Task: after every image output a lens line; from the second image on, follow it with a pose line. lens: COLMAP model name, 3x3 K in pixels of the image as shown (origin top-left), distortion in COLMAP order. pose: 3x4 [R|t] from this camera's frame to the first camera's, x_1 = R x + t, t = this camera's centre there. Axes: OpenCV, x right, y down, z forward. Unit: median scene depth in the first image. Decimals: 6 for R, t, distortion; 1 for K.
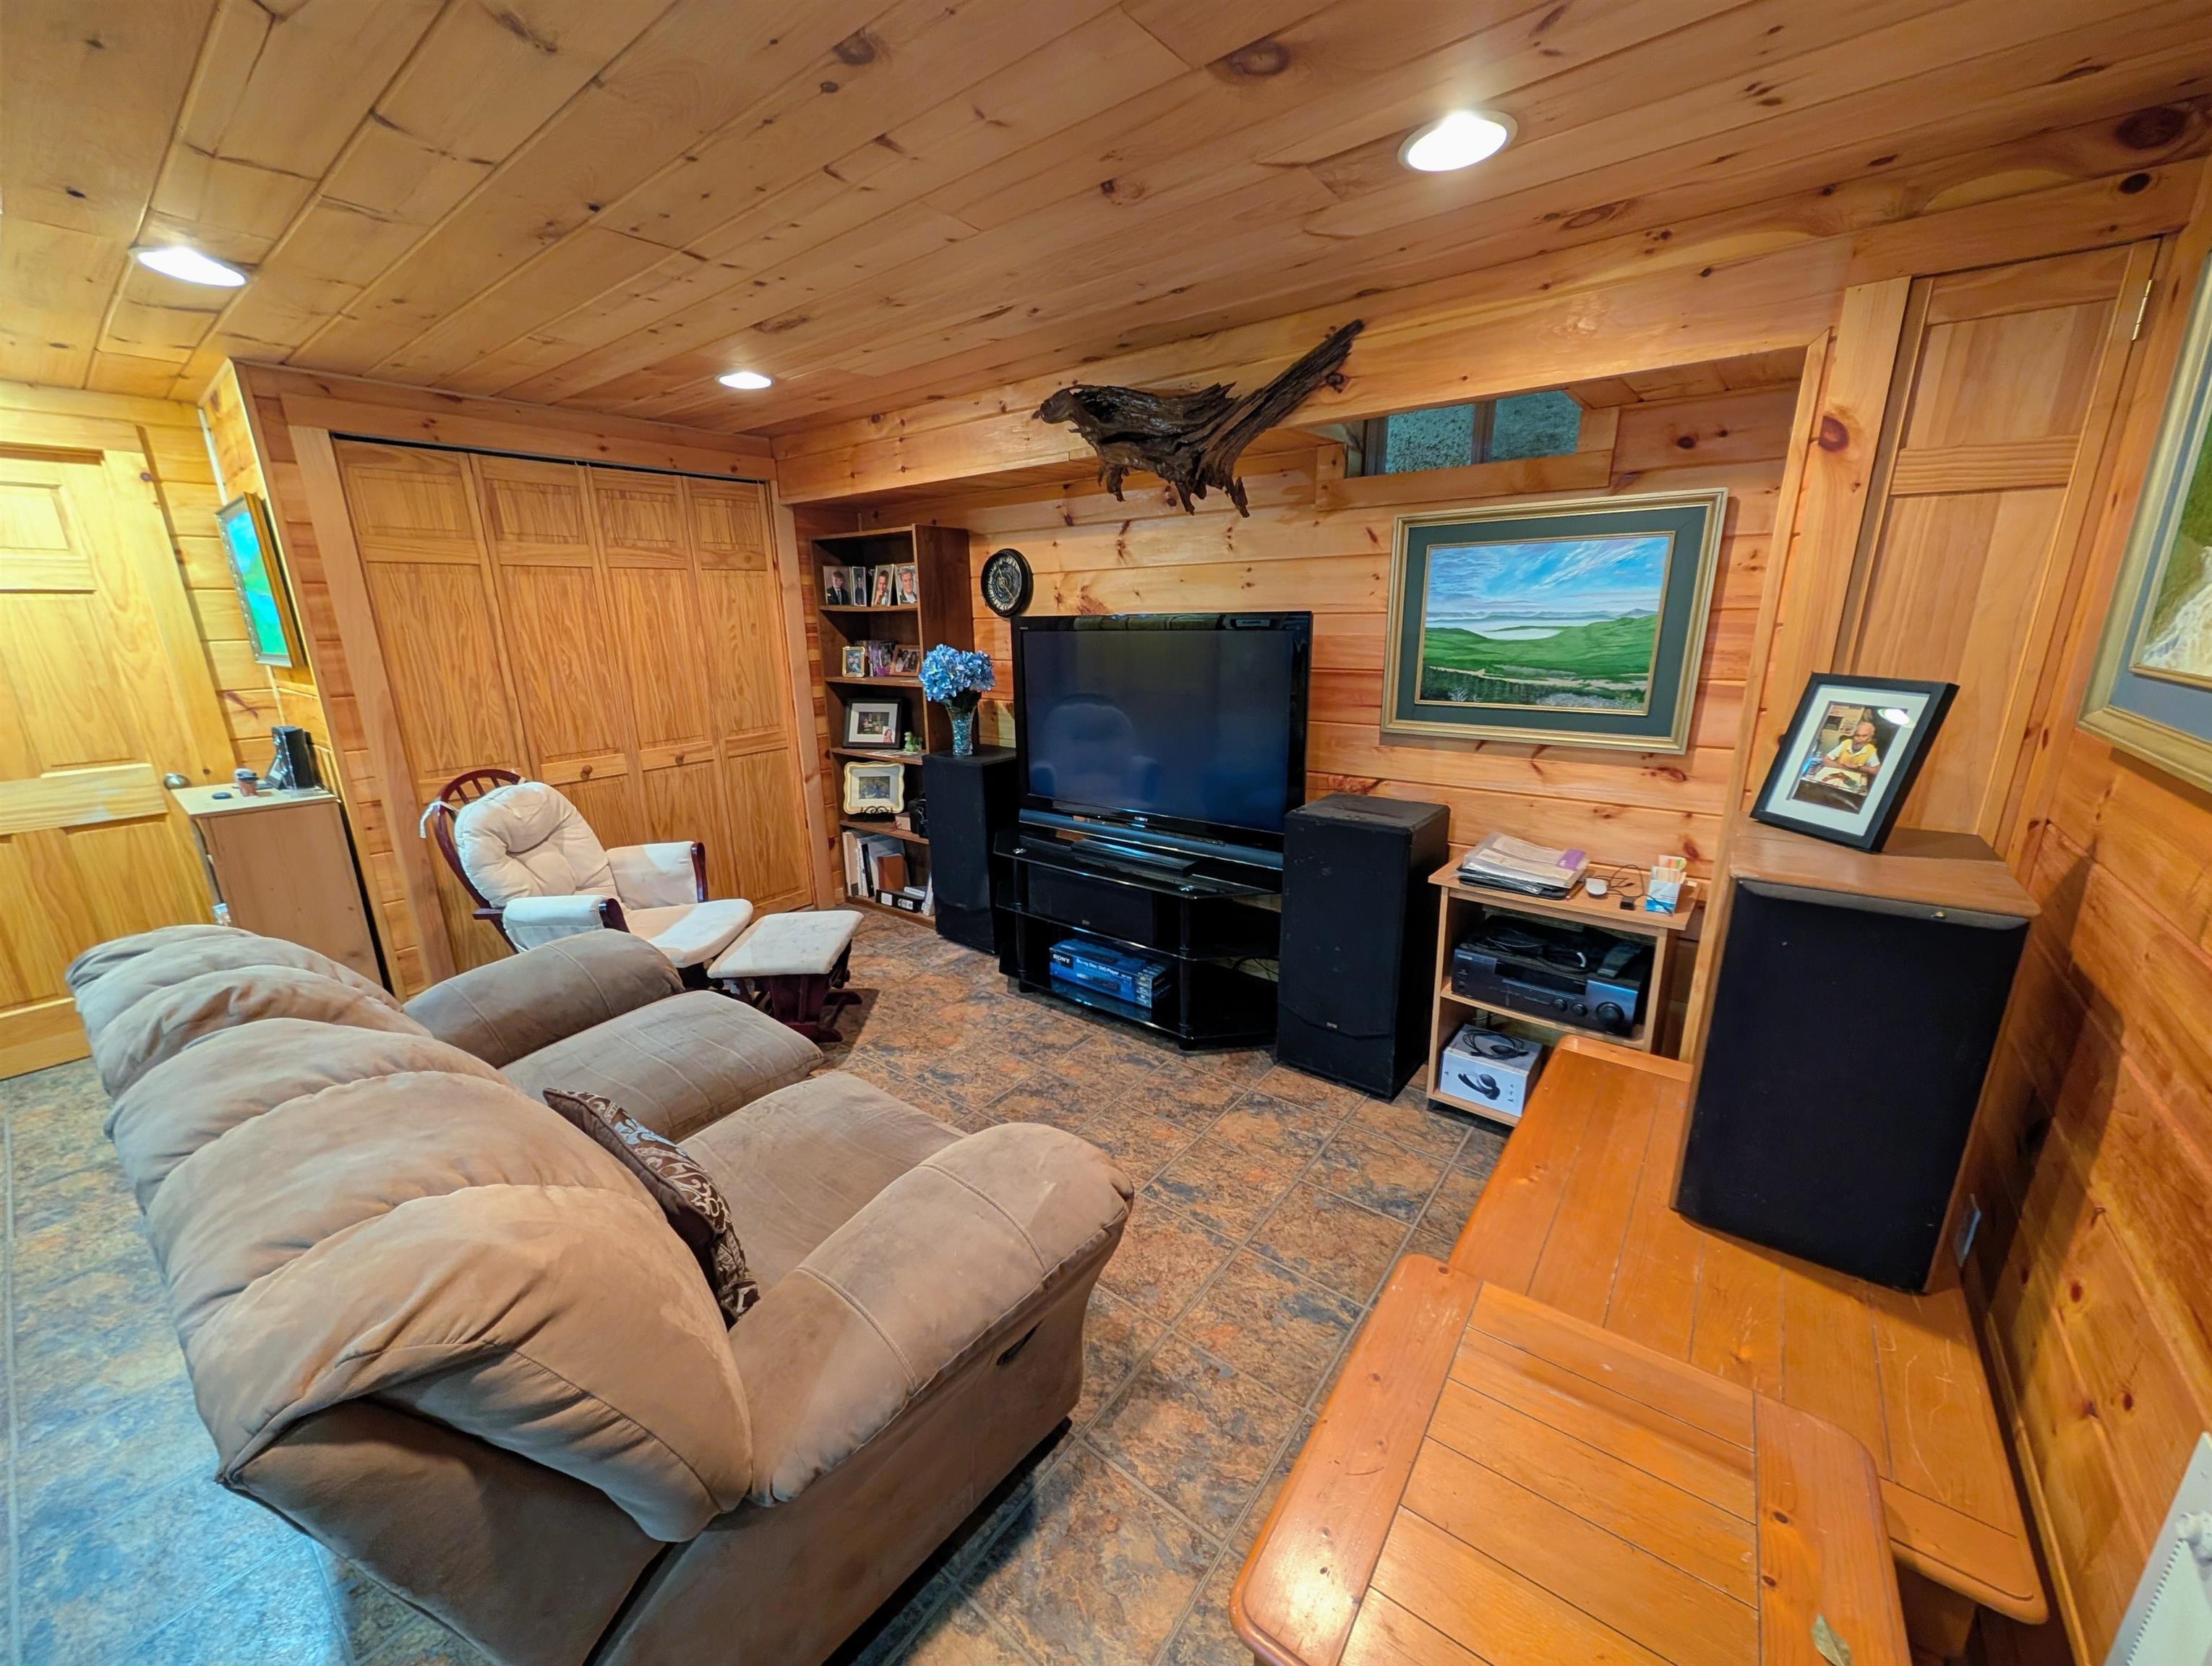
lens RADIAL K [[841.7, 0, 1102.5], [0, 841.7, 836.3], [0, 0, 1]] dist [-0.000634, 0.000439]
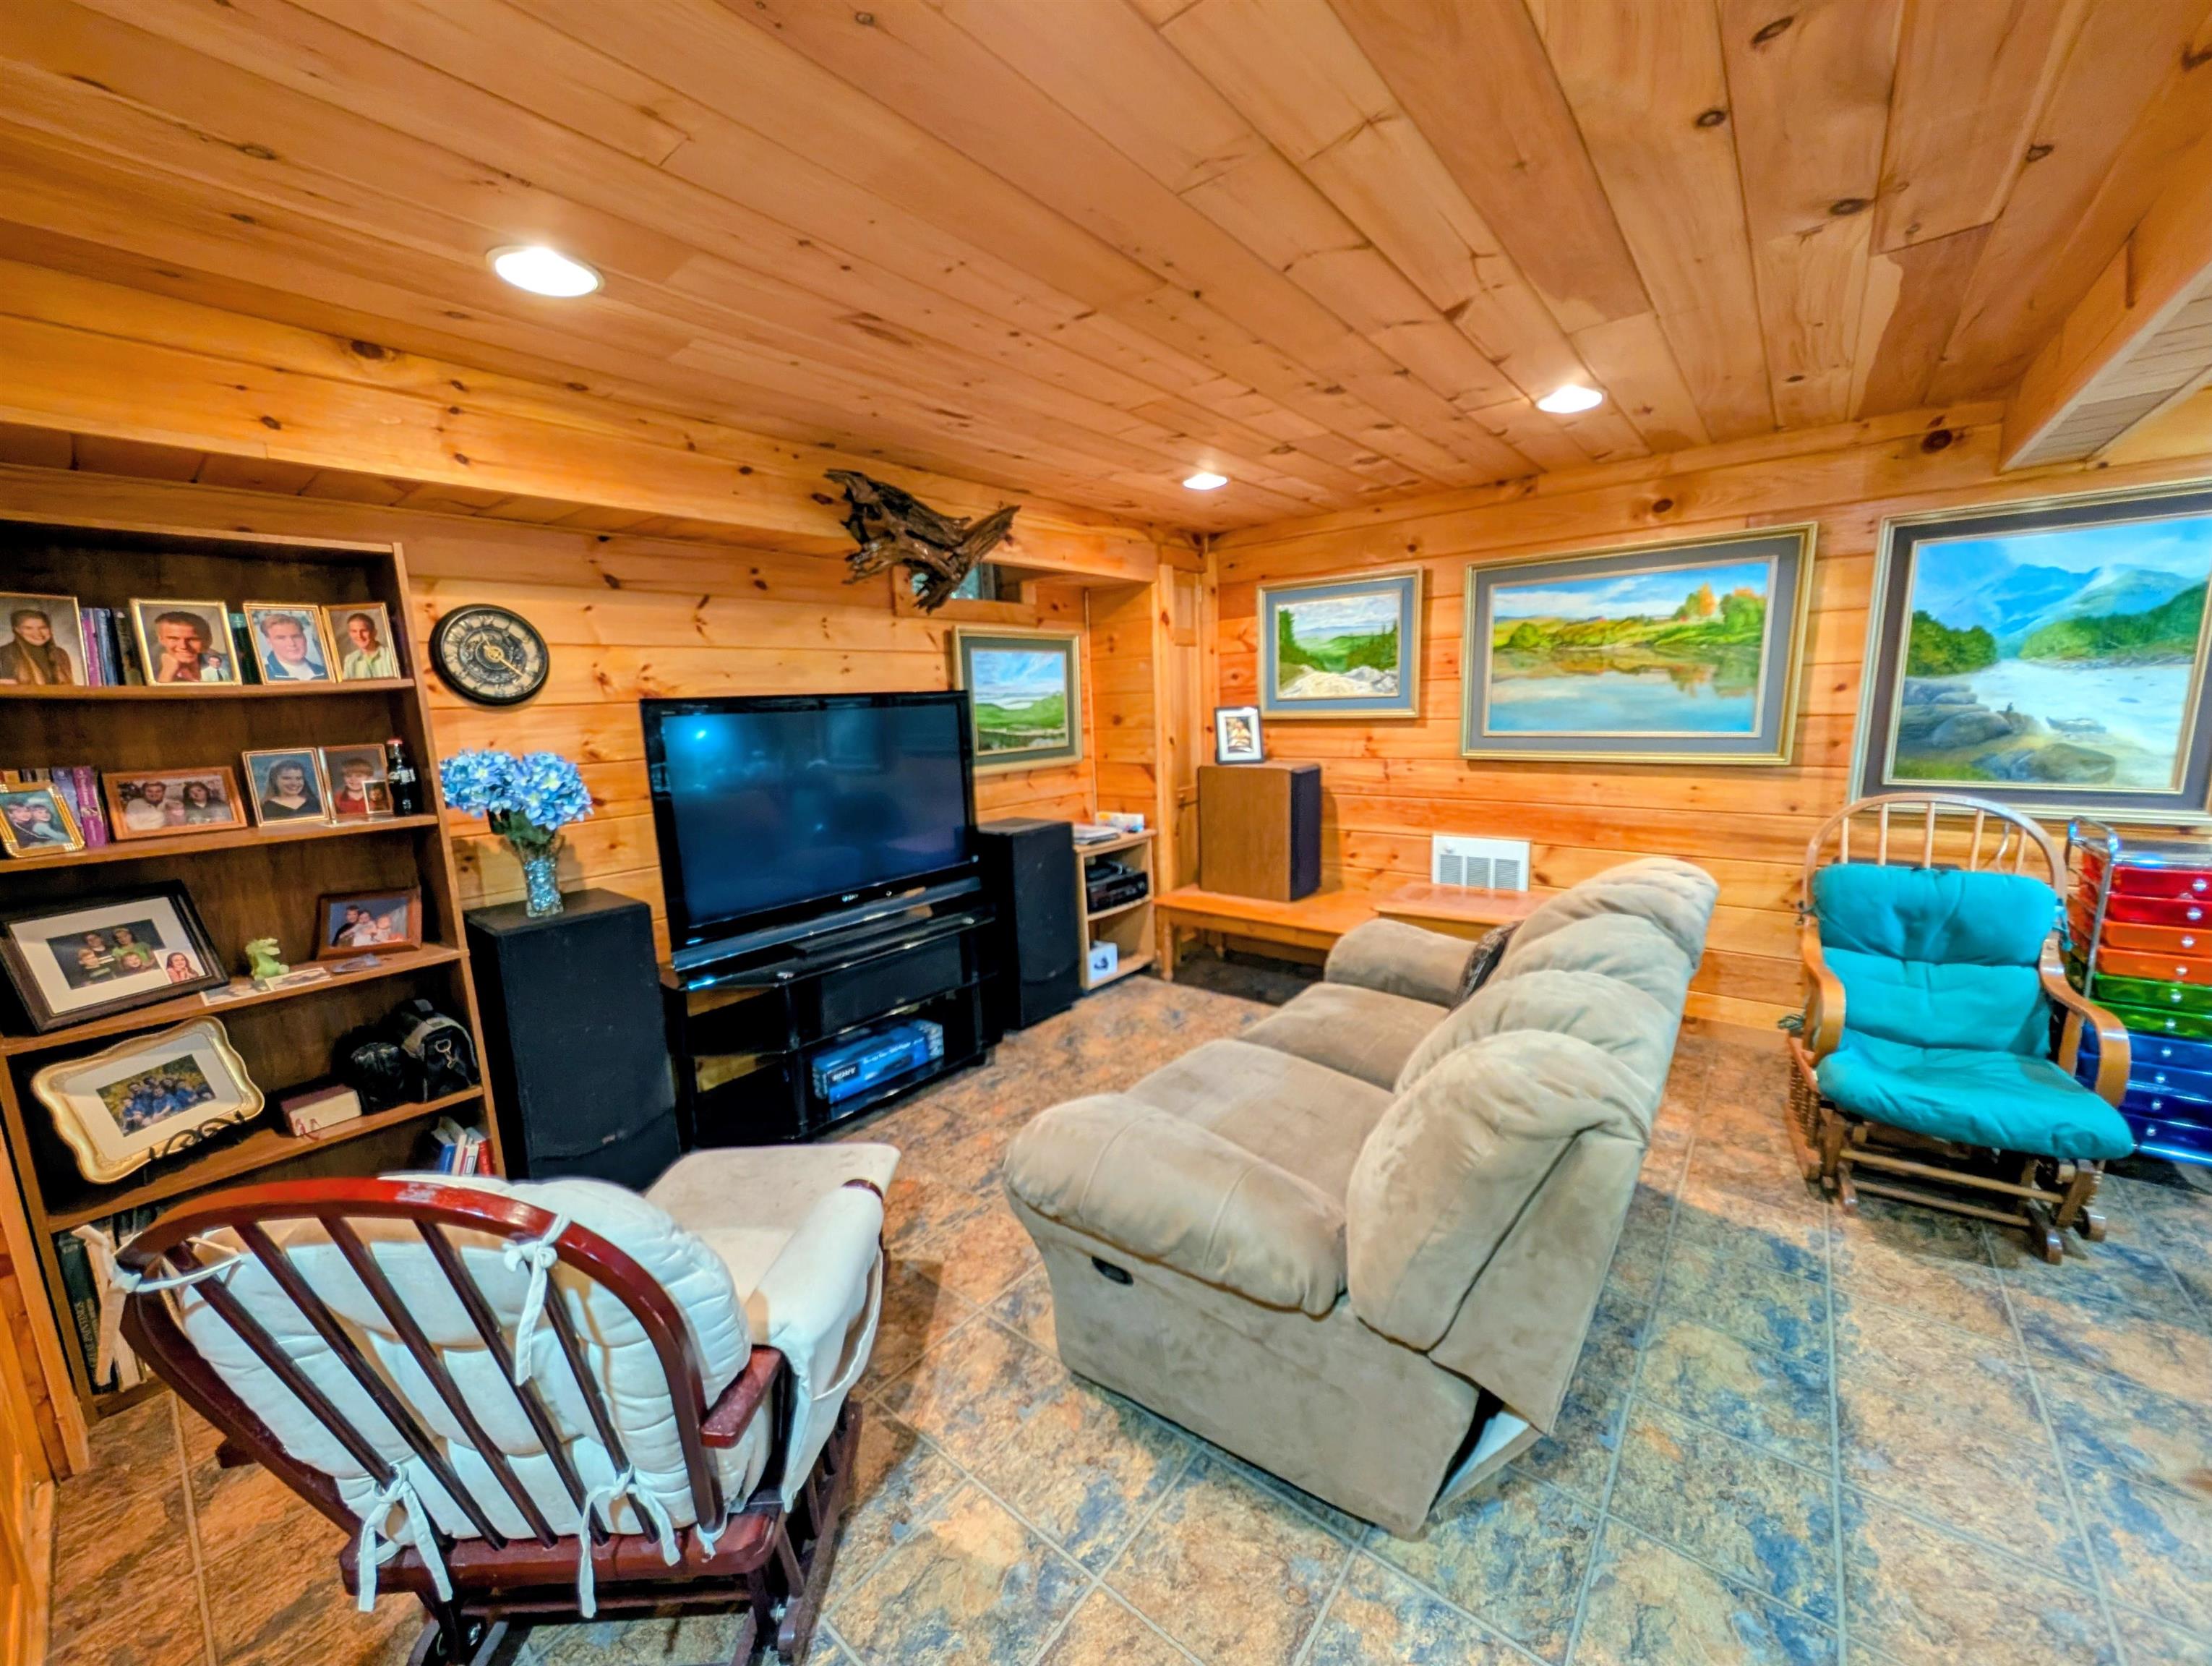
lens RADIAL K [[841.7, 0, 1102.5], [0, 841.7, 836.3], [0, 0, 1]] dist [-0.000634, 0.000439]
pose [[0.021069, -0.146945, 0.988920, -0.981447], [0.295266, 0.945934, 0.134267, -0.143435], [-0.955183, 0.289165, 0.063318, 0.685069]]
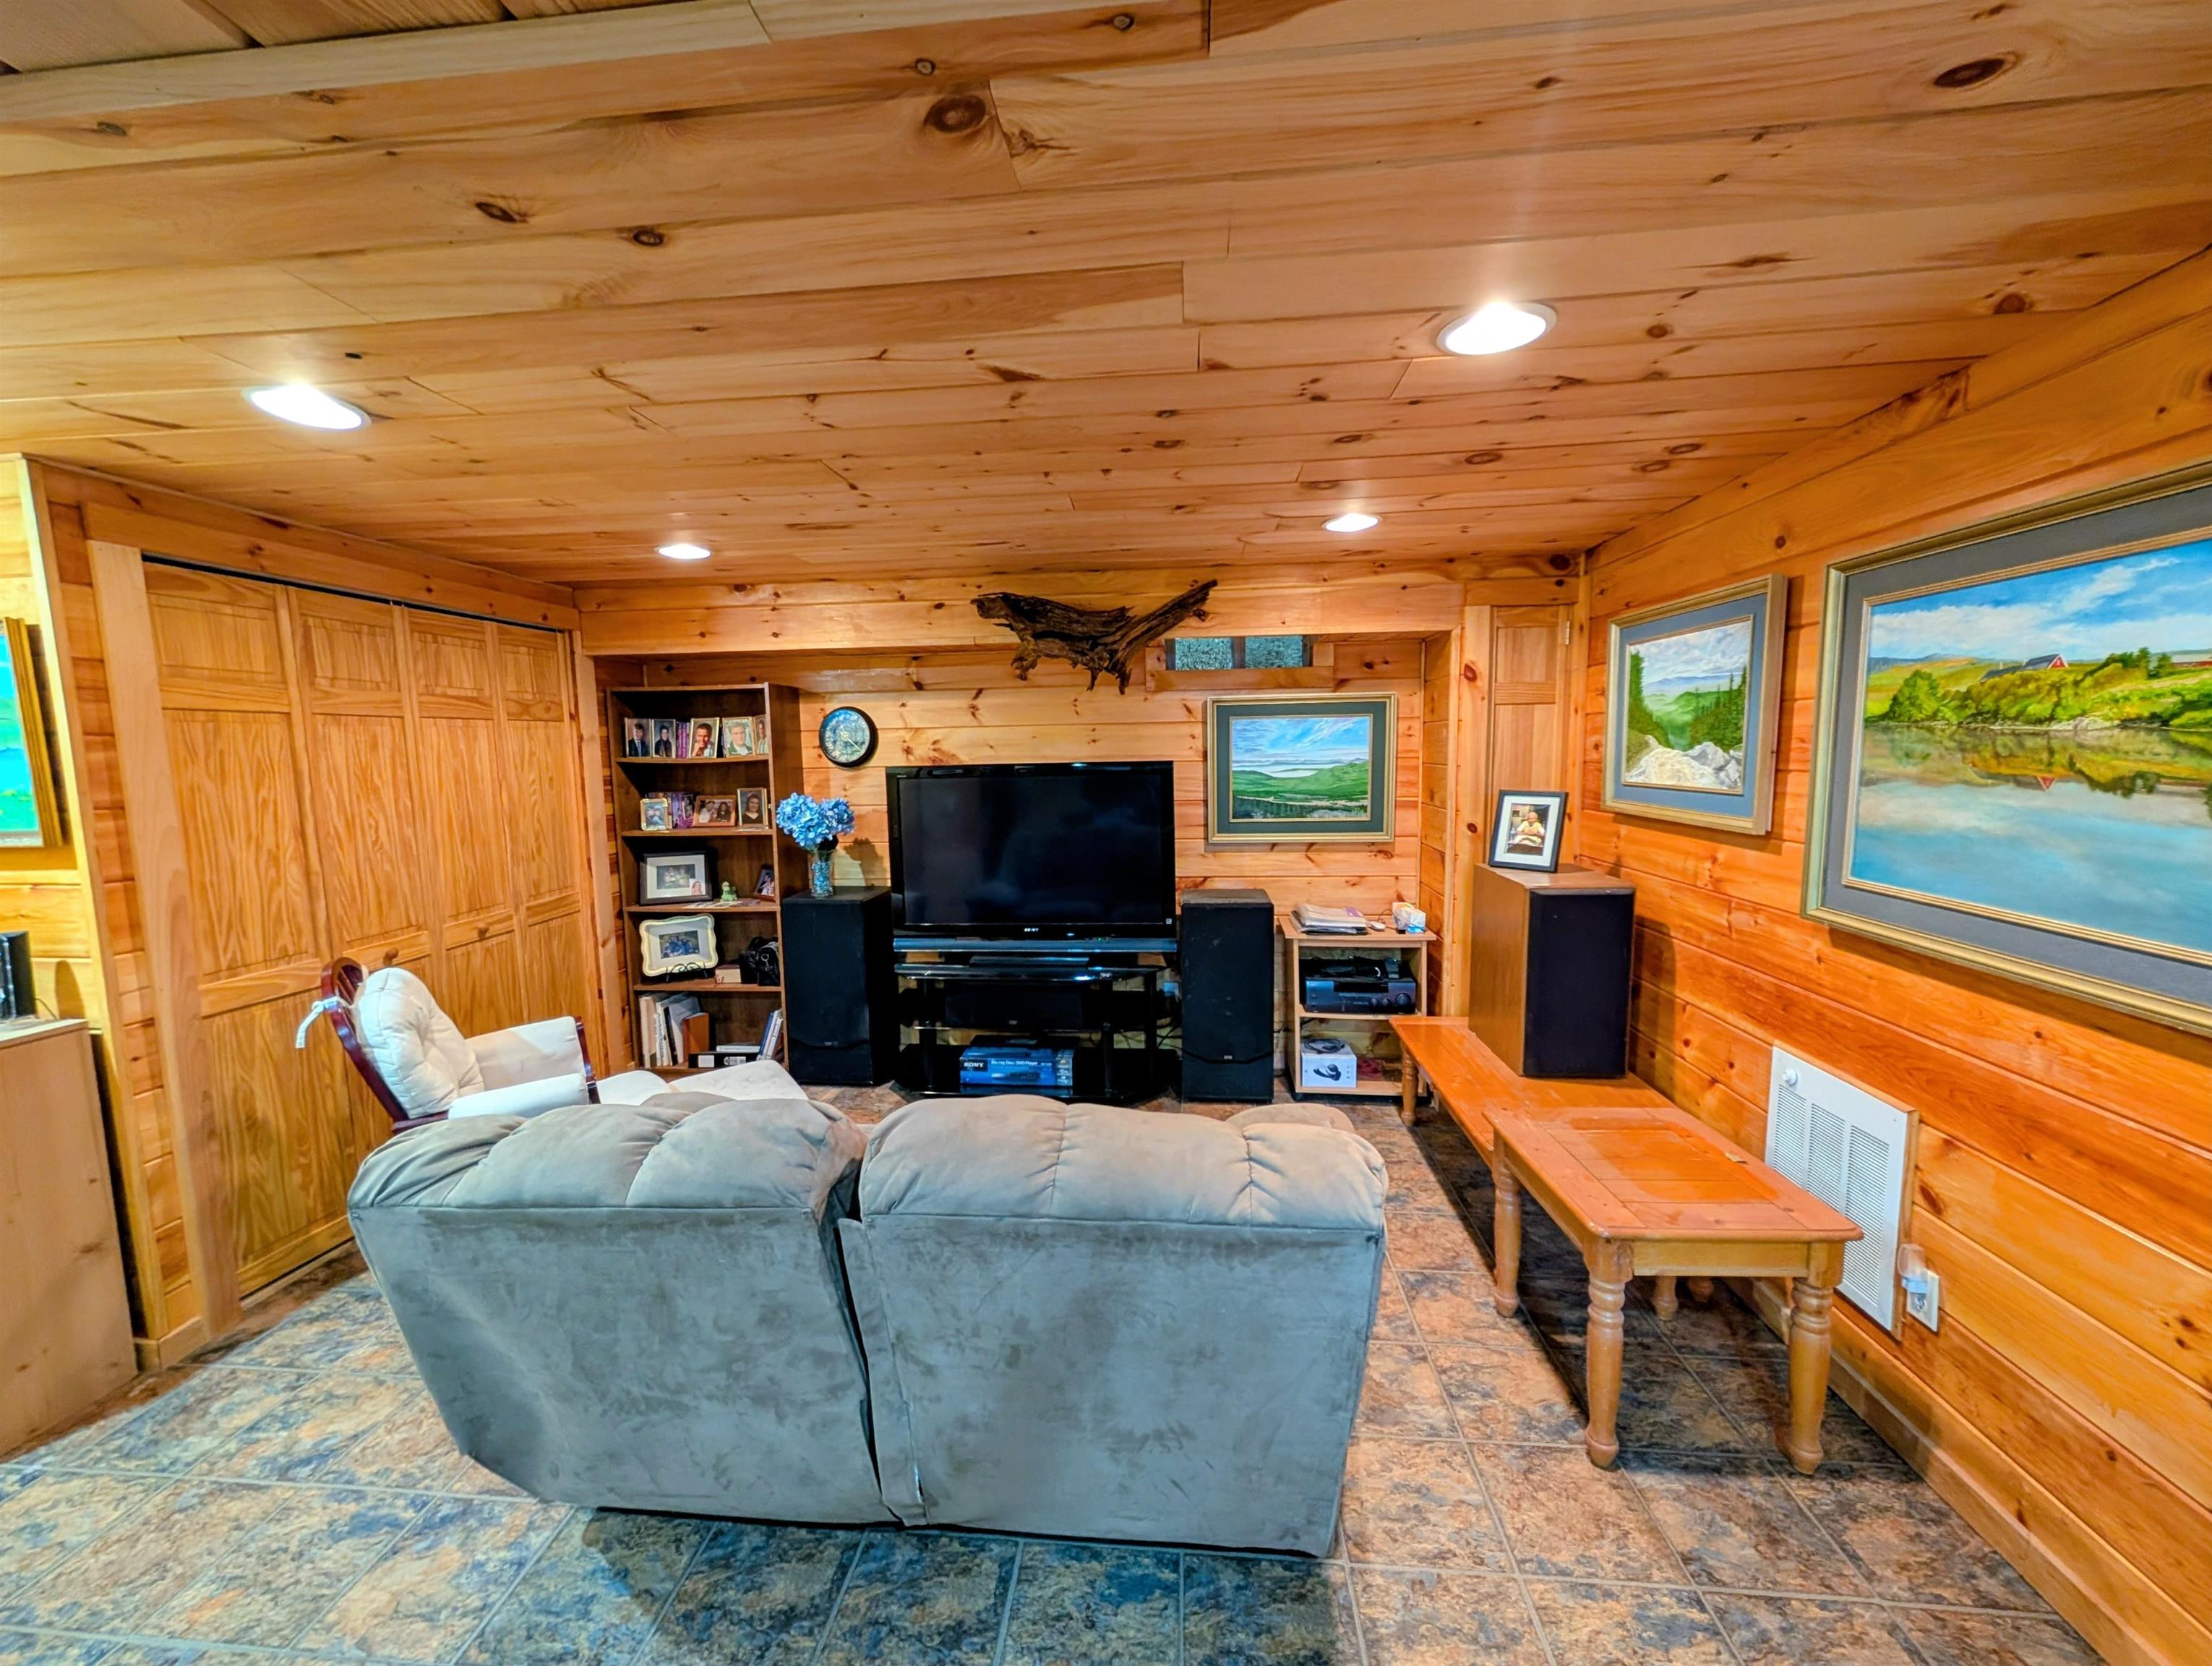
lens RADIAL K [[841.7, 0, 1102.5], [0, 841.7, 836.3], [0, 0, 1]] dist [-0.000634, 0.000439]
pose [[0.842544, -0.056371, 0.535669, -0.541160], [0.144511, 0.981704, -0.123990, 0.012907], [-0.518879, 0.181877, 0.835275, -0.081128]]
